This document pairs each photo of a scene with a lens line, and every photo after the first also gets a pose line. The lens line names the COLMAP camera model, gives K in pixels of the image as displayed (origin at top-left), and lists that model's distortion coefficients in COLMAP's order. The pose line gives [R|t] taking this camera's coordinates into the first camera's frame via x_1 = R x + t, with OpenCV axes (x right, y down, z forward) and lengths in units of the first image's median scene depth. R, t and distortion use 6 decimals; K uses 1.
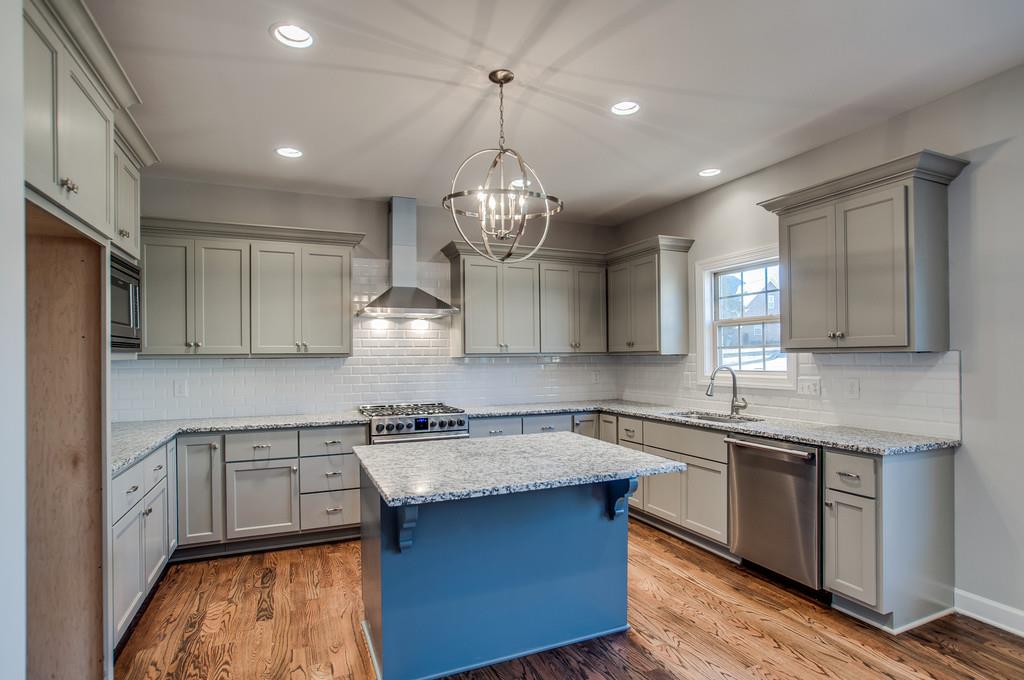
lens RADIAL K [[517.2, 0, 515.8], [0, 517.2, 356.1], [0, 0, 1]] dist [-0.039616, 0.000887]
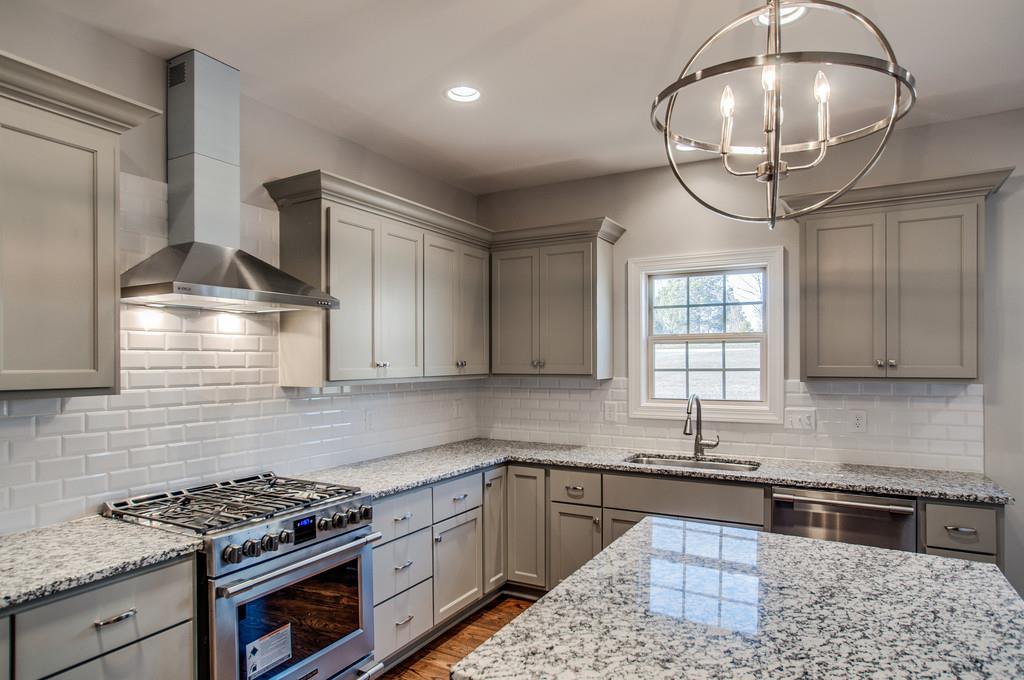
lens RADIAL K [[601.6, 0, 501.7], [0, 601.6, 356.6], [0, 0, 1]] dist [-0.008251, 0.001795]
pose [[0.799483, 0.011082, 0.600586, -0.337721], [-0.006258, 0.999929, -0.010120, -0.025285], [-0.600656, 0.004332, 0.799496, 0.385279]]
